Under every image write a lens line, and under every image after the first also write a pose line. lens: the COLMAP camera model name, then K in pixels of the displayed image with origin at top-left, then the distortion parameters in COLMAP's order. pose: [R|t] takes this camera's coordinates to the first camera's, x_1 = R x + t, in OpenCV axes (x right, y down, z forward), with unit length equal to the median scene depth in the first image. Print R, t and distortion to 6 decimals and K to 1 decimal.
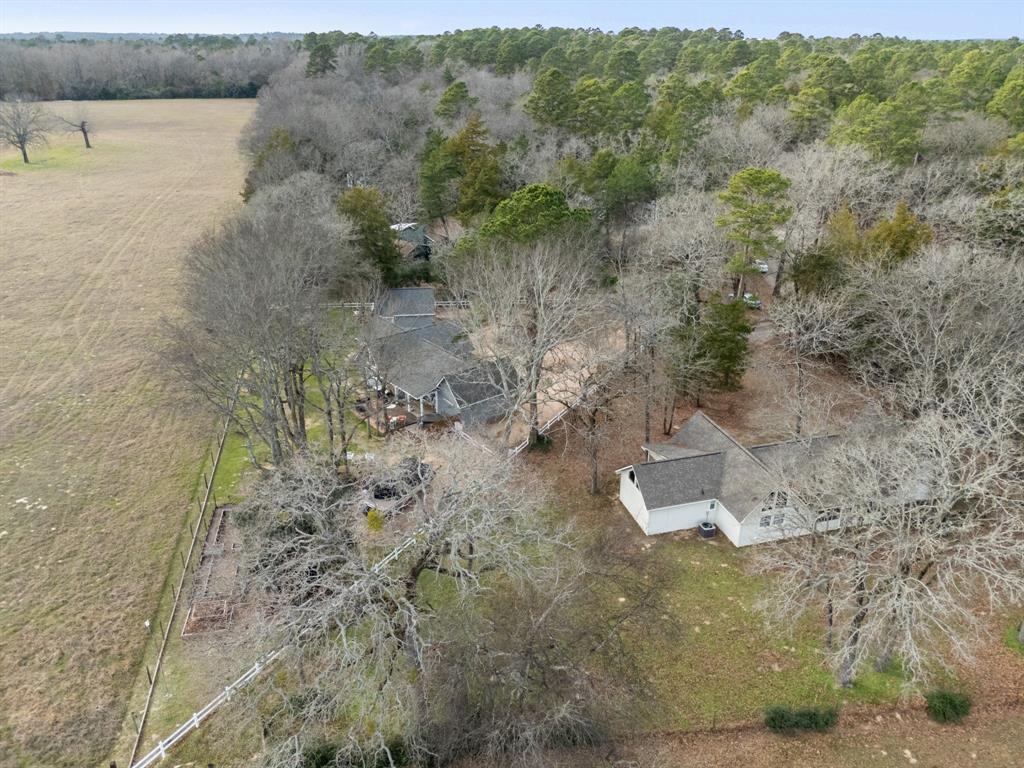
lens RADIAL K [[755.3, 0, 514.0], [0, 755.3, 384.2], [0, 0, 1]] dist [0.058723, -0.046406]
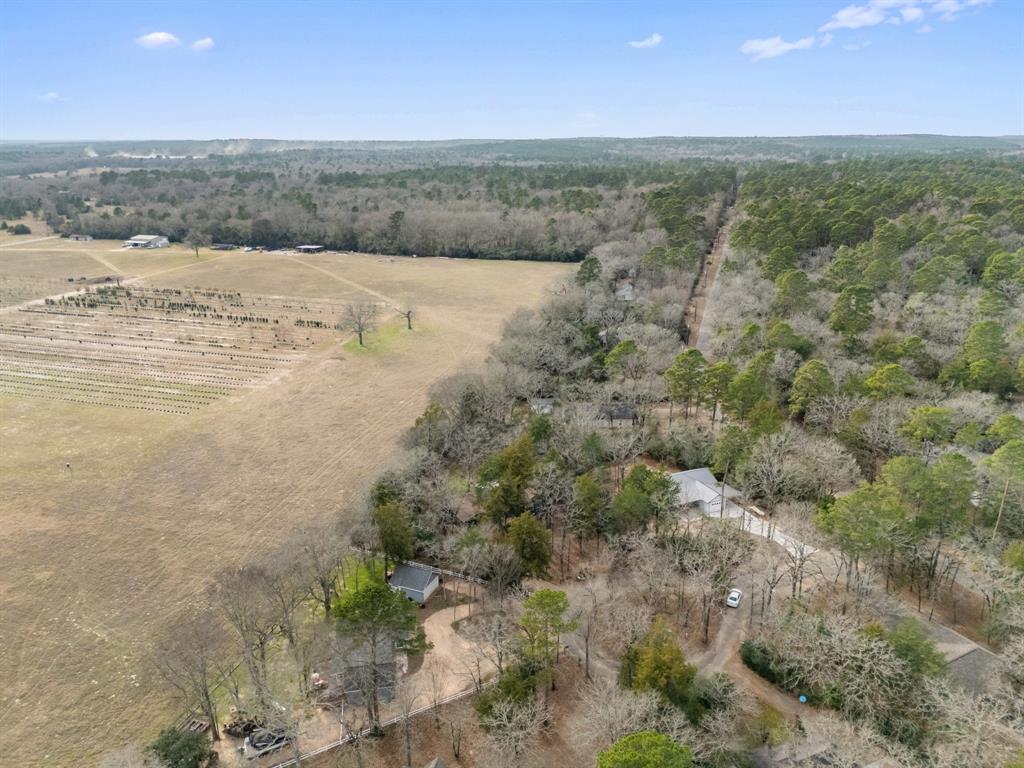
lens RADIAL K [[755.3, 0, 514.0], [0, 755.3, 384.2], [0, 0, 1]] dist [0.058723, -0.046406]
pose [[0.869906, 0.152219, -0.469140, 0.345727], [-0.199141, 0.978604, -0.051736, -0.228963], [0.451227, 0.138430, 0.881607, -0.137837]]
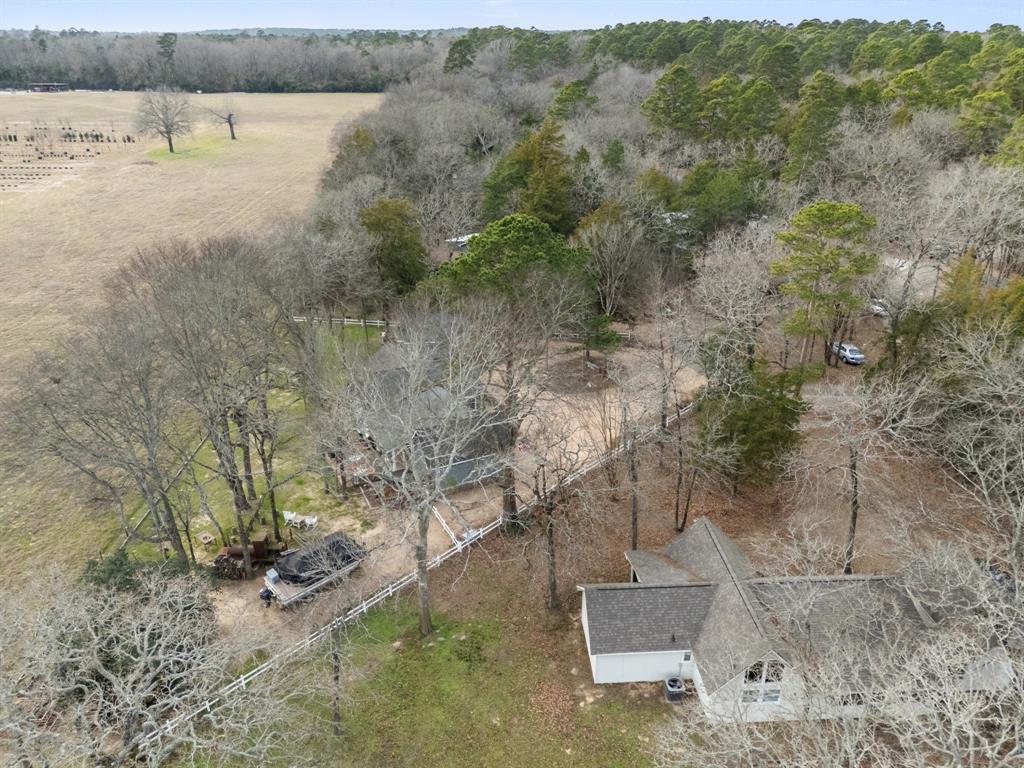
lens RADIAL K [[755.3, 0, 514.0], [0, 755.3, 384.2], [0, 0, 1]] dist [0.058723, -0.046406]
pose [[0.976491, 0.090182, -0.195787, 0.068252], [-0.088951, 0.995922, 0.015086, -0.032821], [0.196349, 0.002684, 0.980530, 0.071581]]
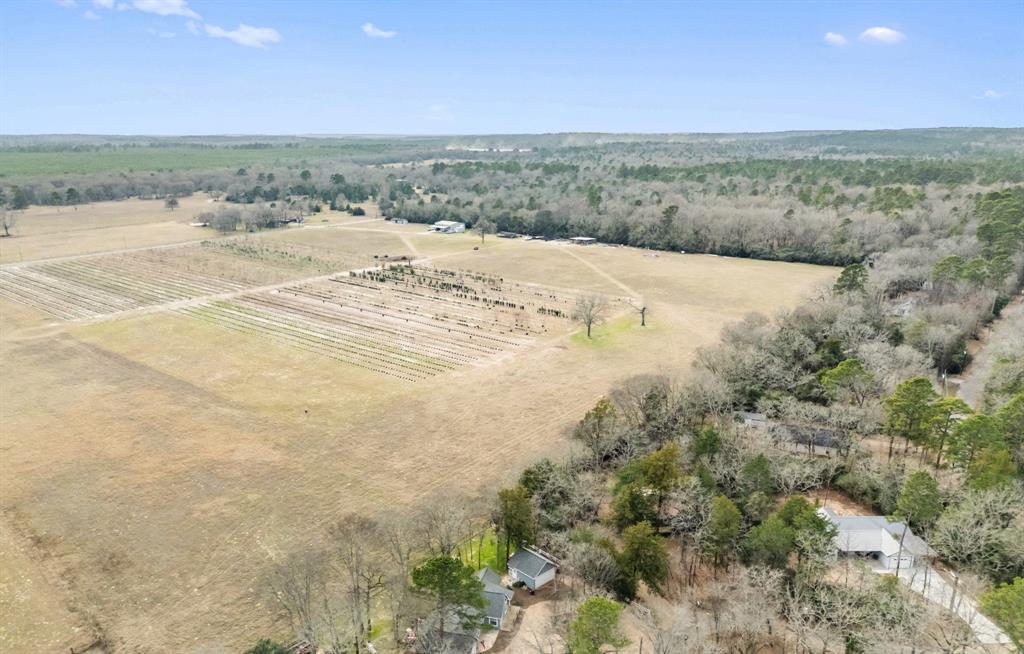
lens RADIAL K [[759.9, 0, 512.4], [0, 759.9, 386.4], [0, 0, 1]] dist [0.119133, -0.154556]
pose [[0.604646, 0.252109, -0.755543, 0.468925], [-0.322009, 0.944981, 0.057623, -0.270138], [0.728501, 0.208451, 0.652560, -0.048177]]
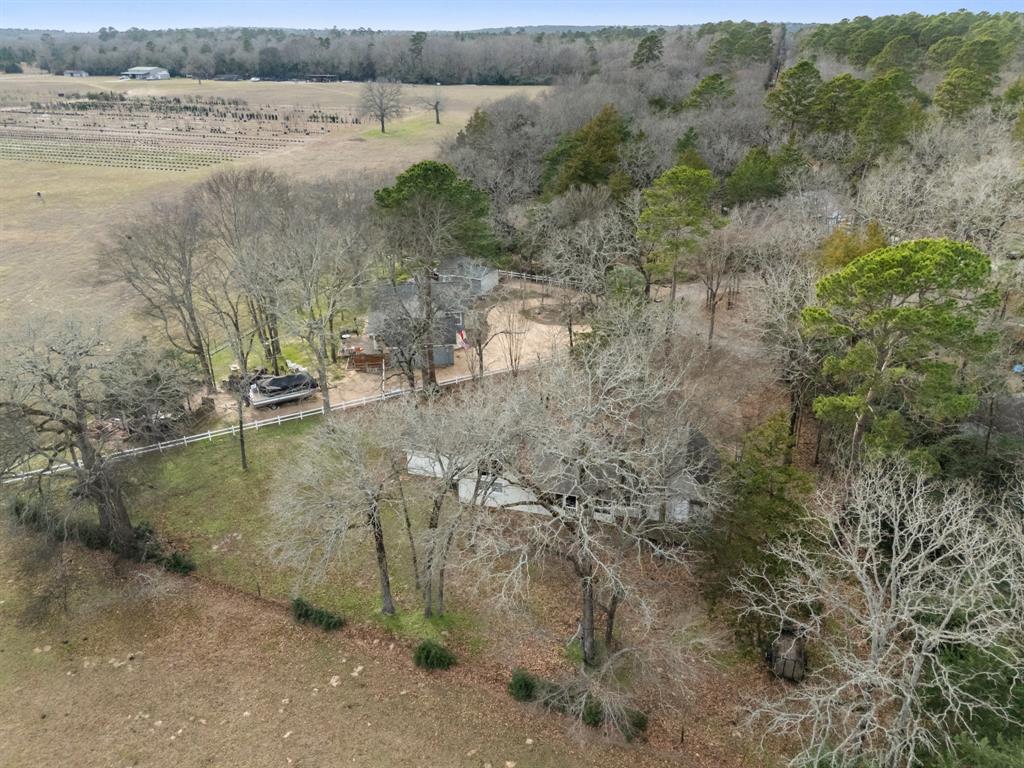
lens RADIAL K [[755.3, 0, 514.0], [0, 755.3, 384.2], [0, 0, 1]] dist [0.058723, -0.046406]
pose [[0.858050, 0.214215, -0.466757, 0.253864], [-0.209197, 0.975824, 0.063276, -0.010935], [0.469027, 0.043351, 0.882119, 0.020823]]
